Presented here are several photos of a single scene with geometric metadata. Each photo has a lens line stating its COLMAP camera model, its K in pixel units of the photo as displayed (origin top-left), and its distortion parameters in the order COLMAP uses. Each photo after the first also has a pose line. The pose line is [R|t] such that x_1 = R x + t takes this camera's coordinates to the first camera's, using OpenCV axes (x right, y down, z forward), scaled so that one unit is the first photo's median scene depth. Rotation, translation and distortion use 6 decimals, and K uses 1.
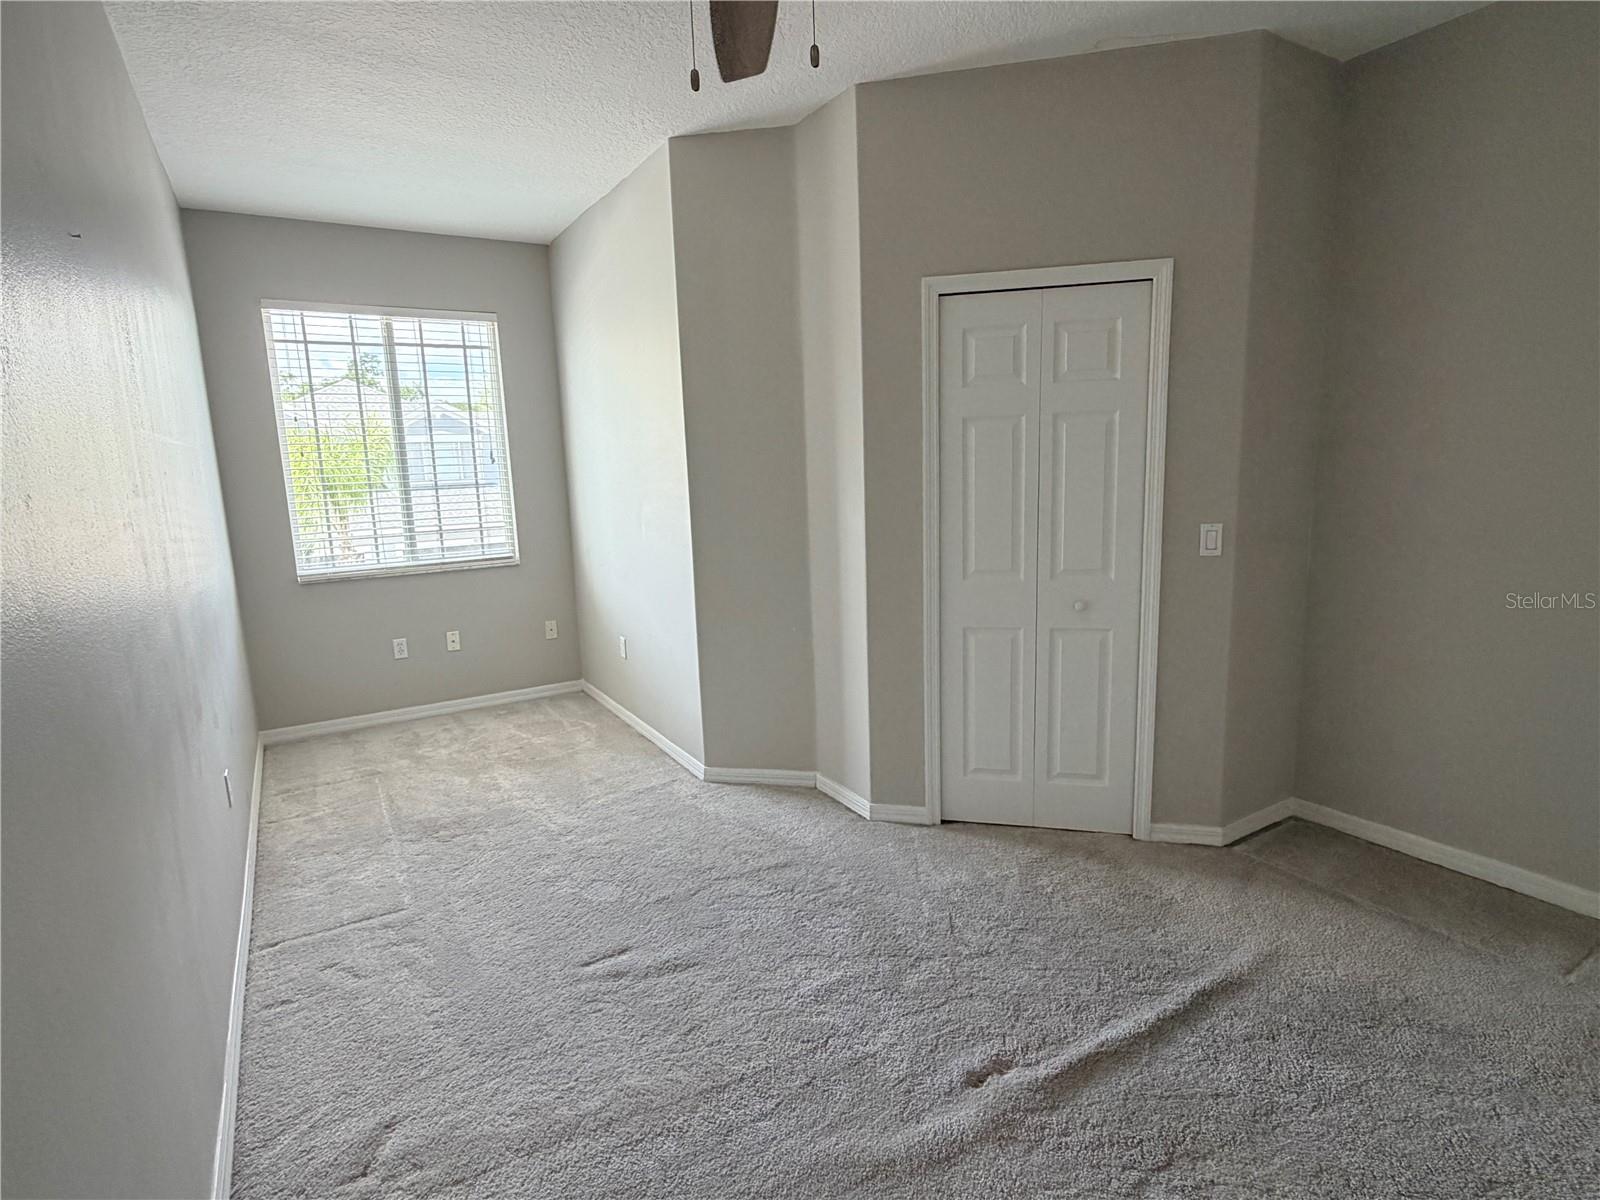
lens RADIAL K [[843.5, 0, 797.6], [0, 843.5, 598.2], [0, 0, 1]] dist [0.000719, 0.000158]
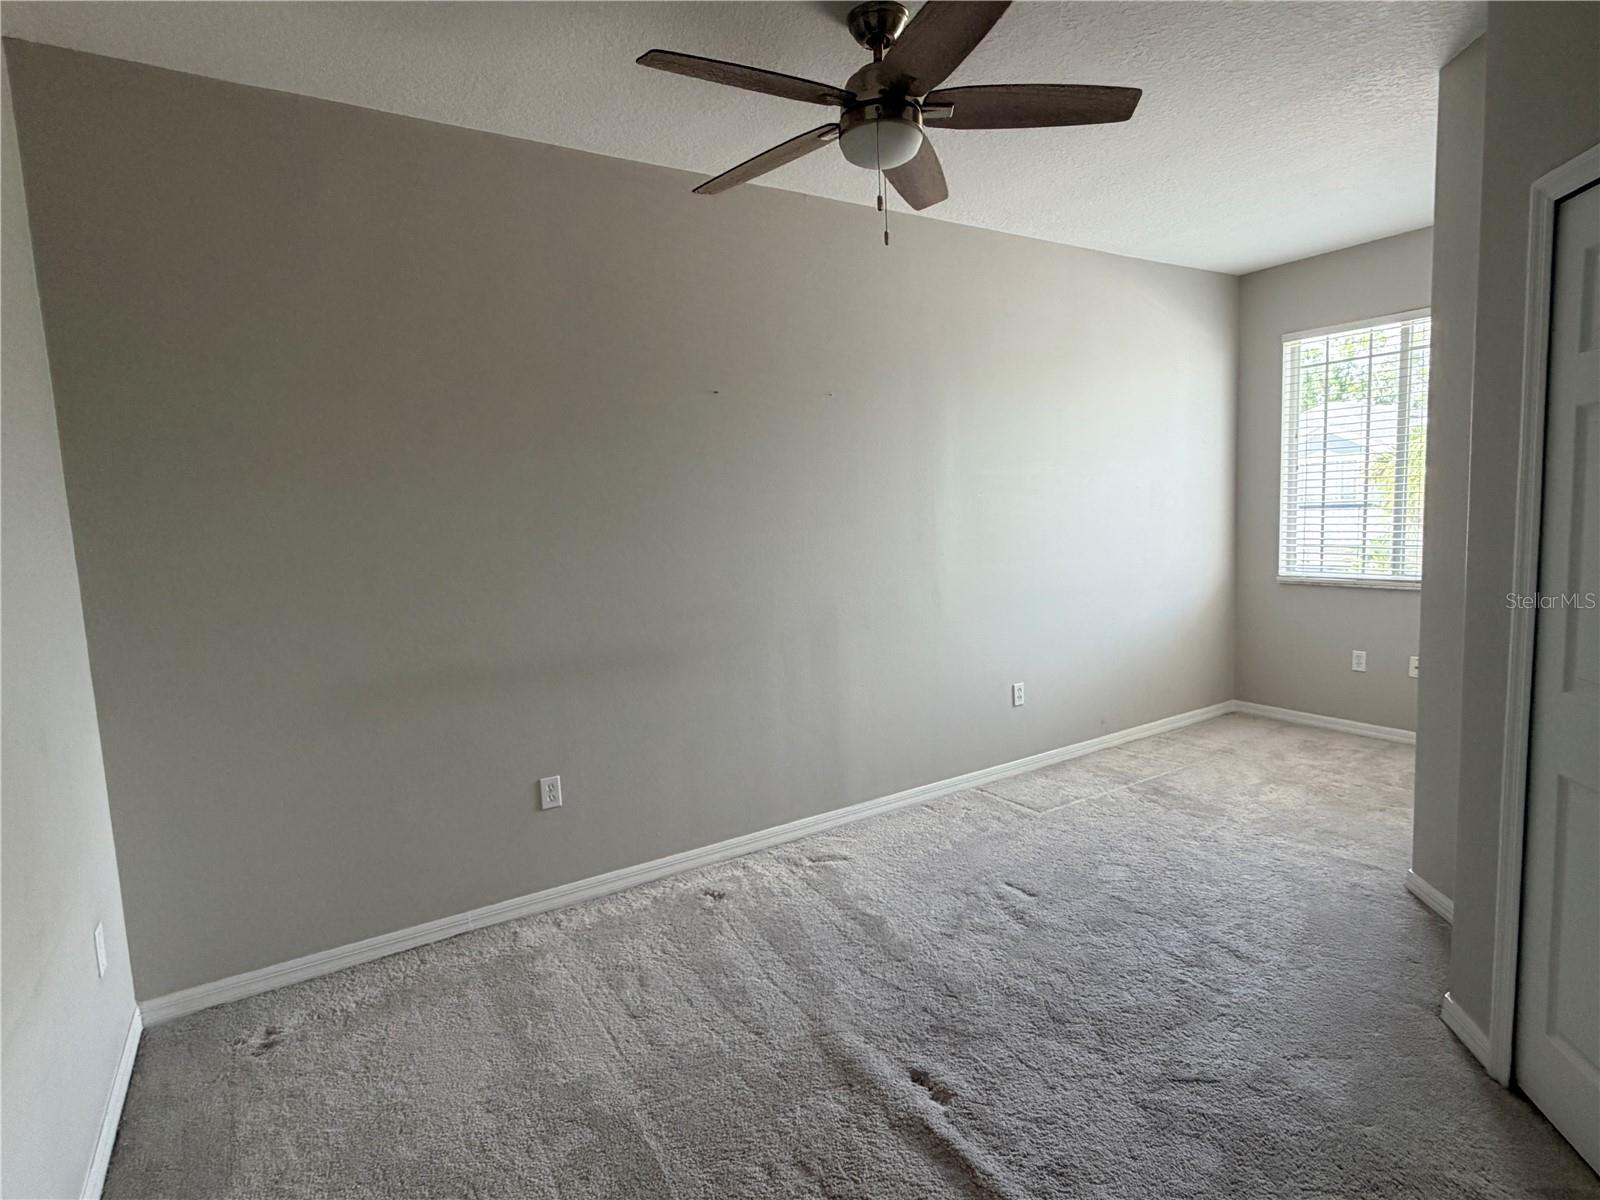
lens RADIAL K [[843.5, 0, 795.0], [0, 843.5, 602.1], [0, 0, 1]] dist [0.000719, 0.000158]
pose [[0.012380, 0.140741, -0.989969, 0.594404], [-0.125179, 0.982474, 0.138110, -0.075080], [0.992057, 0.122213, 0.029781, 0.370464]]
